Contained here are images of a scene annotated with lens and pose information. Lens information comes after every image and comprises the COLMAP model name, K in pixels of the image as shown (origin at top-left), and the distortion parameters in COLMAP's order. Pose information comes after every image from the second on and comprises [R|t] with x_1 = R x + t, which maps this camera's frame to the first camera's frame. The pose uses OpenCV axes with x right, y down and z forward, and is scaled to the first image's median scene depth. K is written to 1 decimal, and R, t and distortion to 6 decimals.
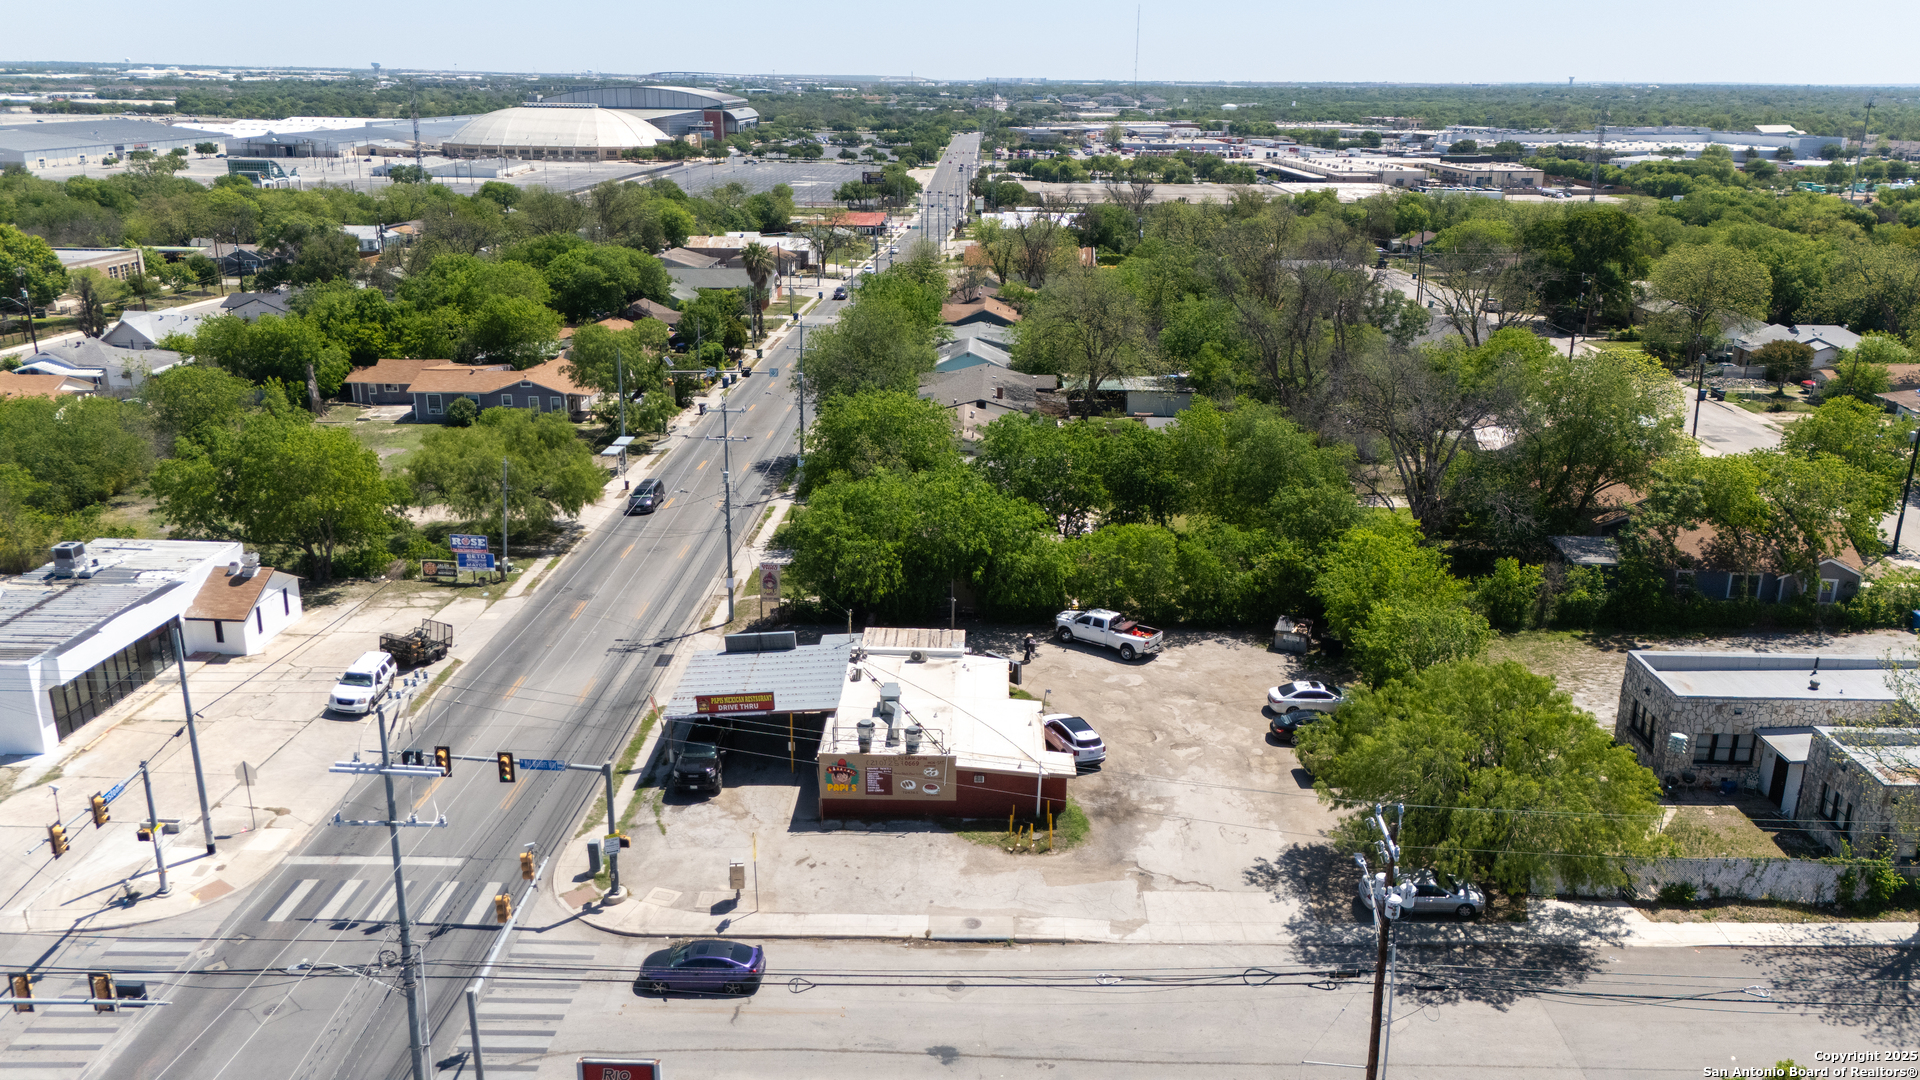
lens RADIAL K [[1409.5, 0, 960.5], [0, 1409.5, 514.4], [0, 0, 1]] dist [0.100808, -0.109738]
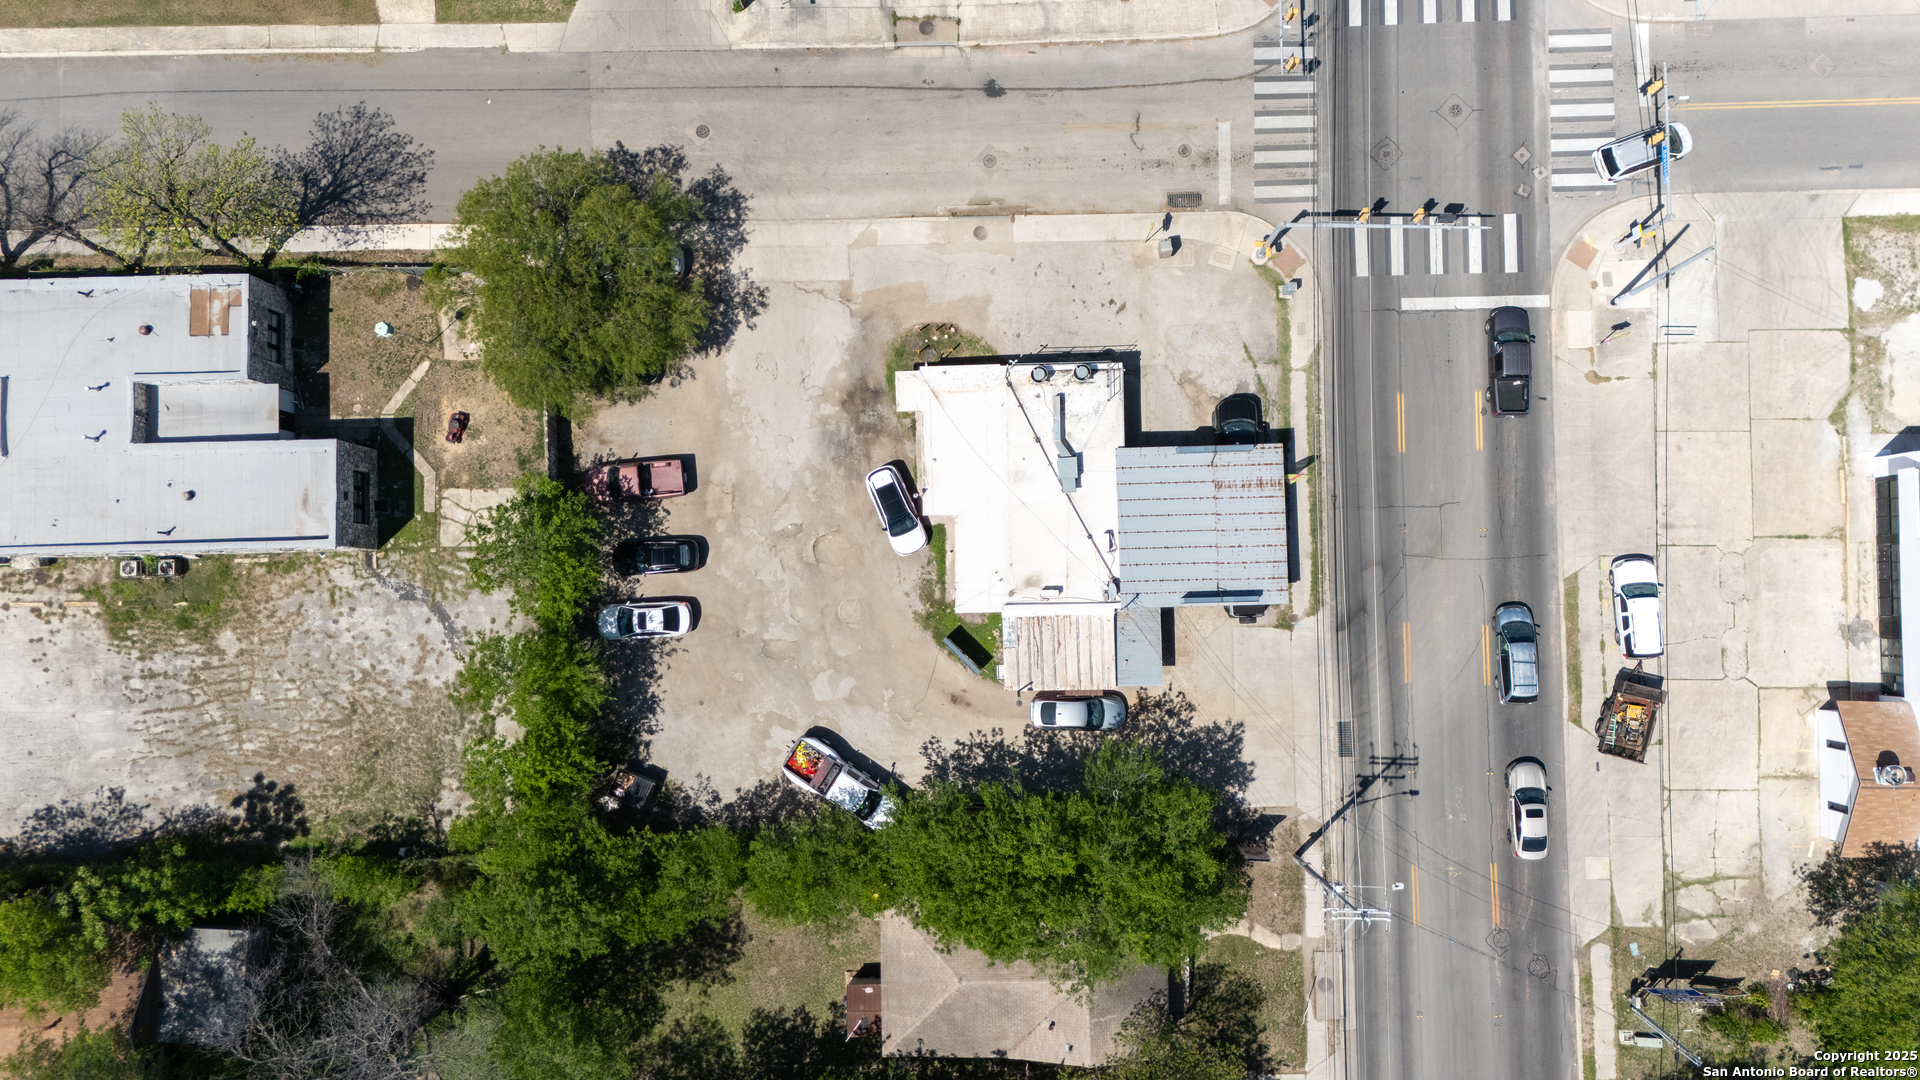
lens RADIAL K [[1409.5, 0, 960.5], [0, 1409.5, 514.4], [0, 0, 1]] dist [0.100808, -0.109738]
pose [[-0.999004, 0.042915, 0.012251, 0.018991], [0.001263, -0.247197, 0.968964, -0.912270], [0.044611, 0.968014, 0.246897, 0.796096]]
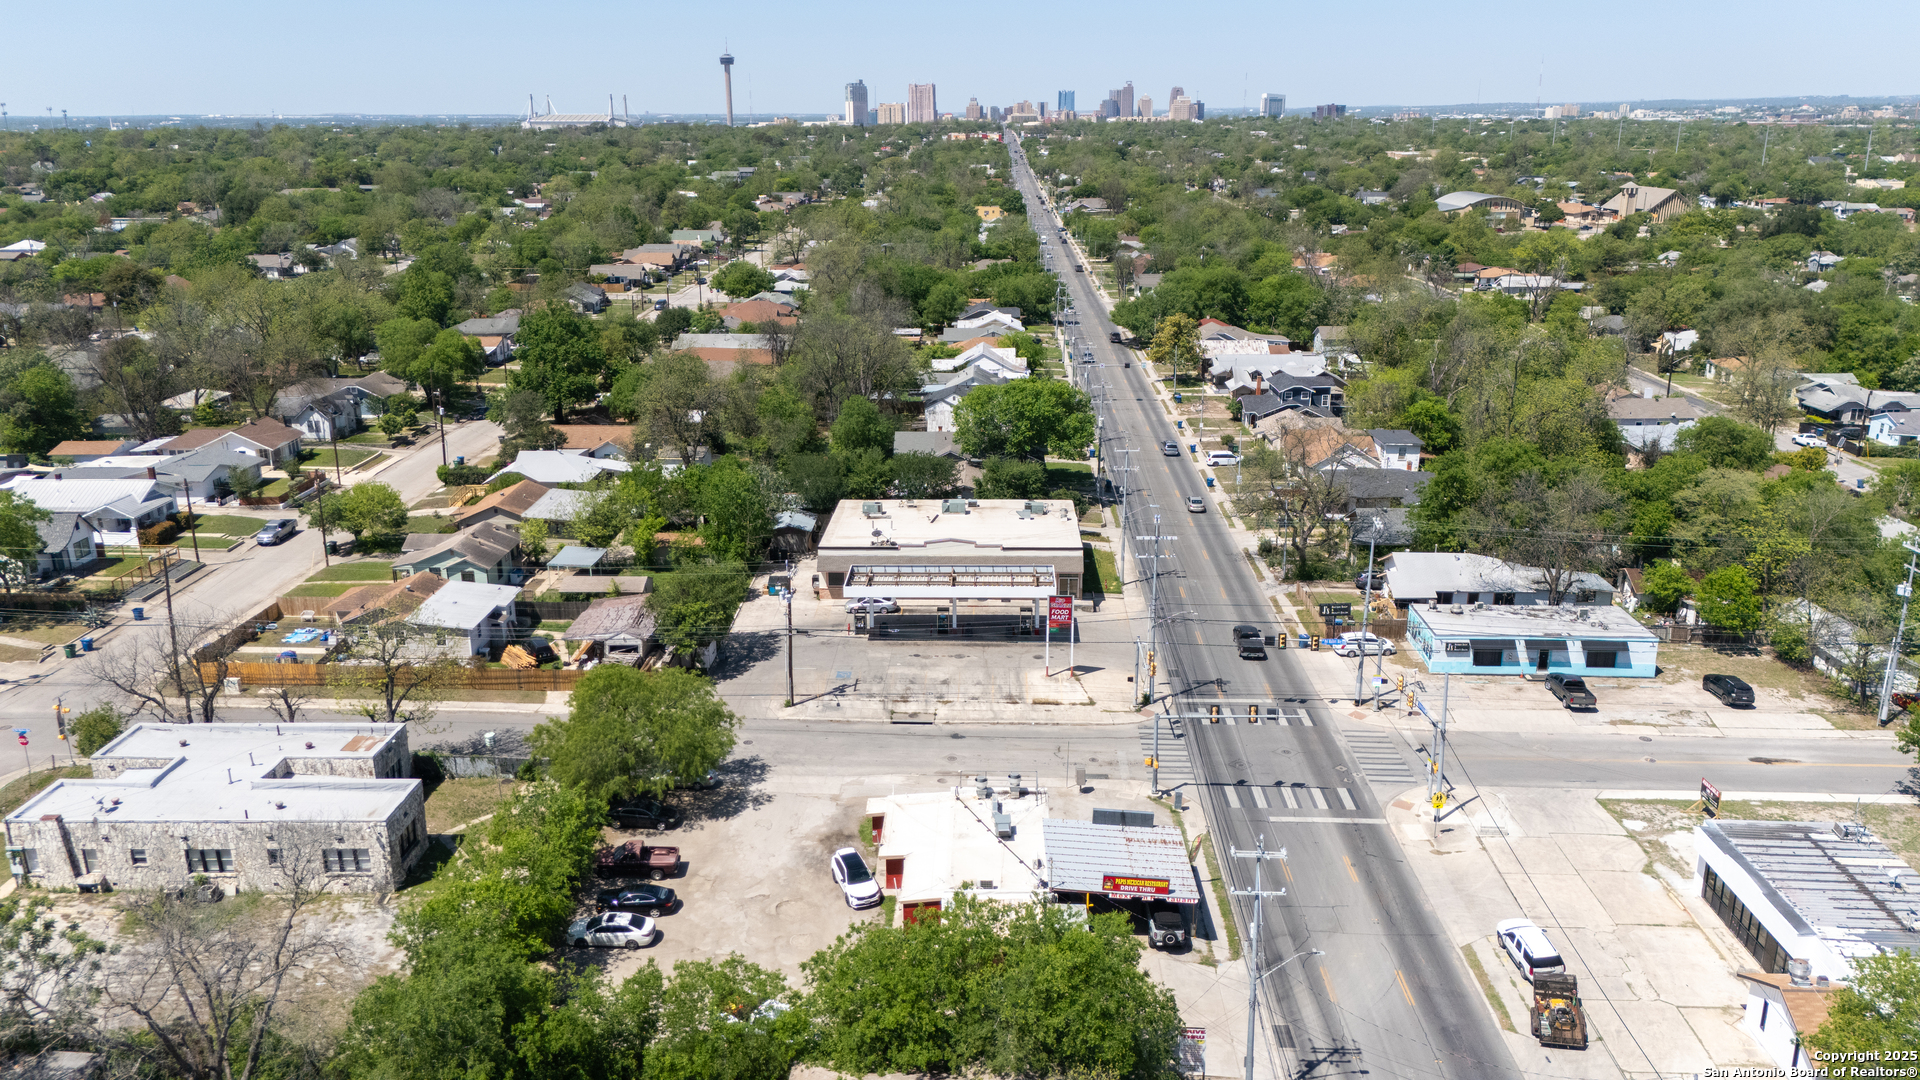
lens RADIAL K [[1409.5, 0, 960.5], [0, 1409.5, 514.4], [0, 0, 1]] dist [0.100808, -0.109738]
pose [[-0.999987, -0.005001, 0.000717, -0.011898], [-0.003803, 0.838614, 0.544713, -0.810855], [-0.003325, 0.544704, -0.838622, 1.965718]]
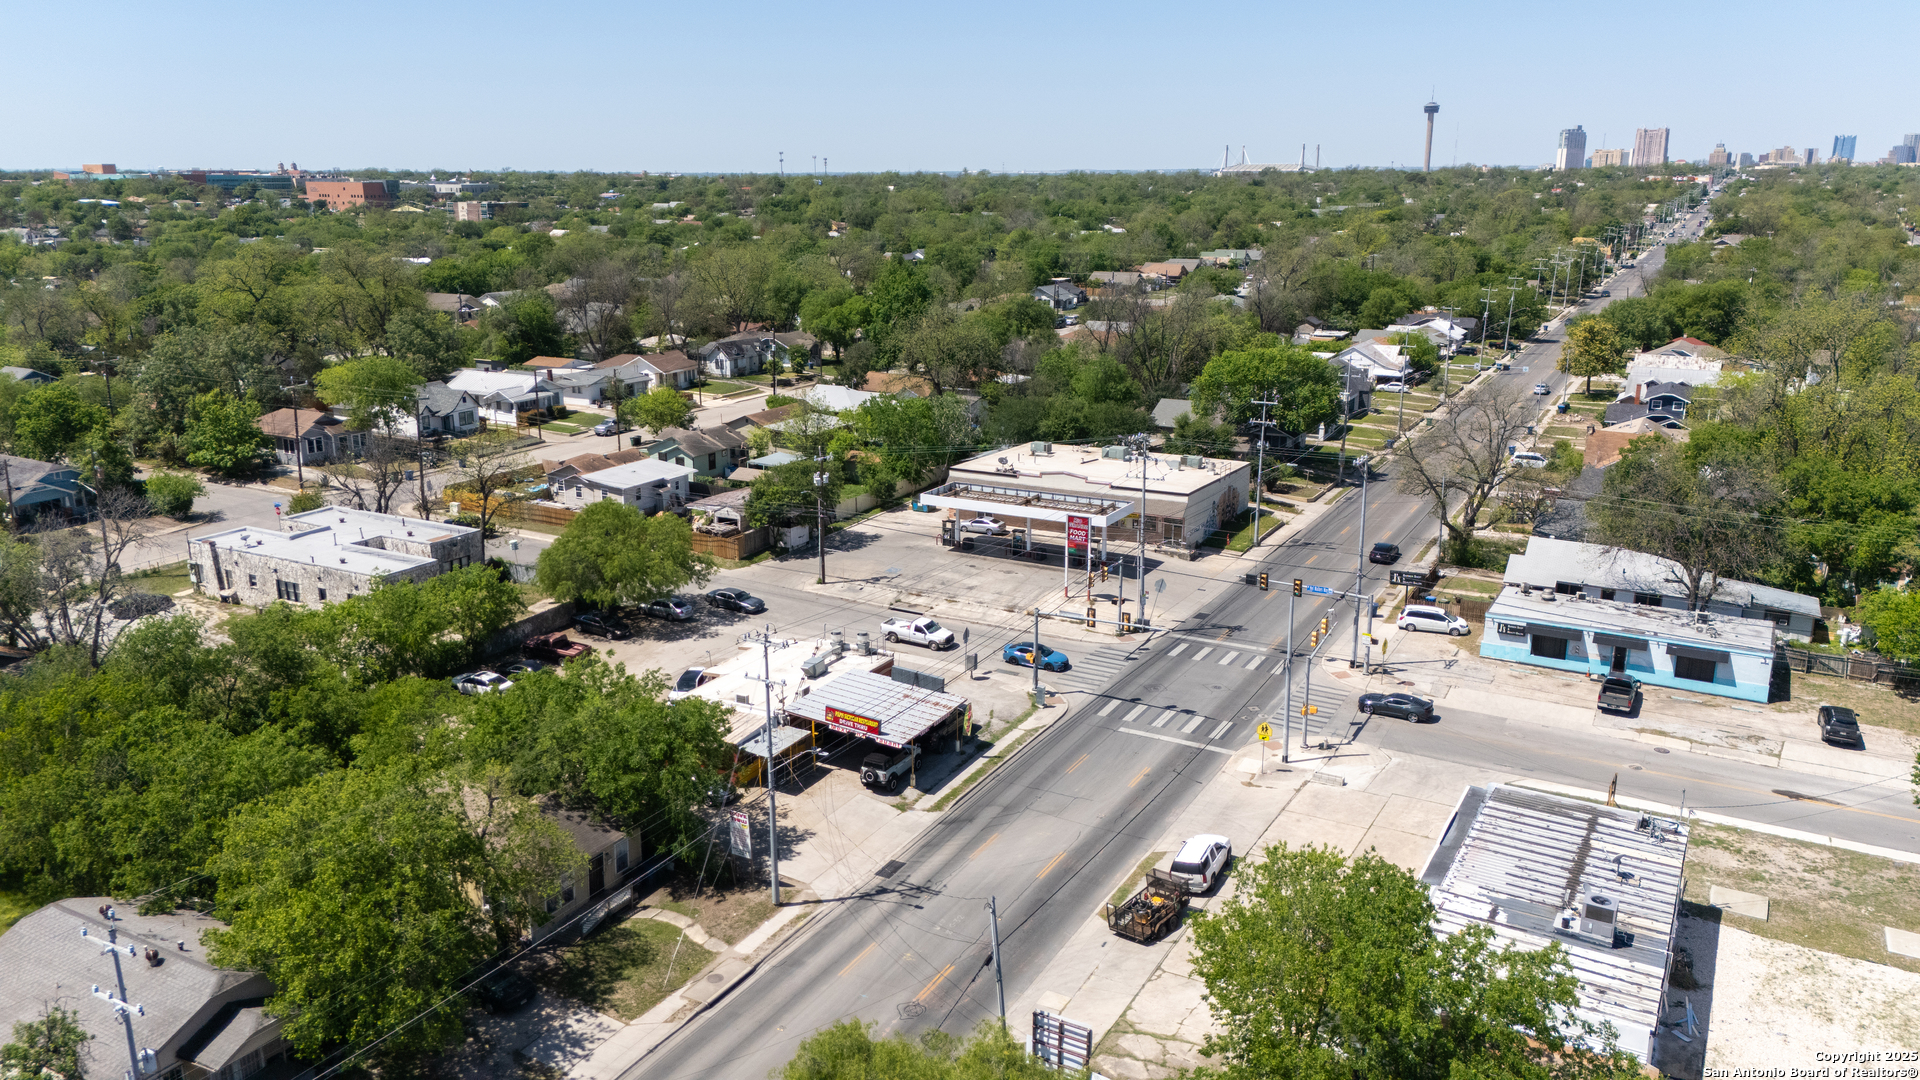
lens RADIAL K [[1409.5, 0, 960.5], [0, 1409.5, 514.4], [0, 0, 1]] dist [0.100808, -0.109738]
pose [[-0.888496, -0.117279, 0.443644, -0.774539], [0.128104, 0.864961, 0.485213, -0.645940], [-0.440640, 0.487942, -0.753491, 1.937874]]
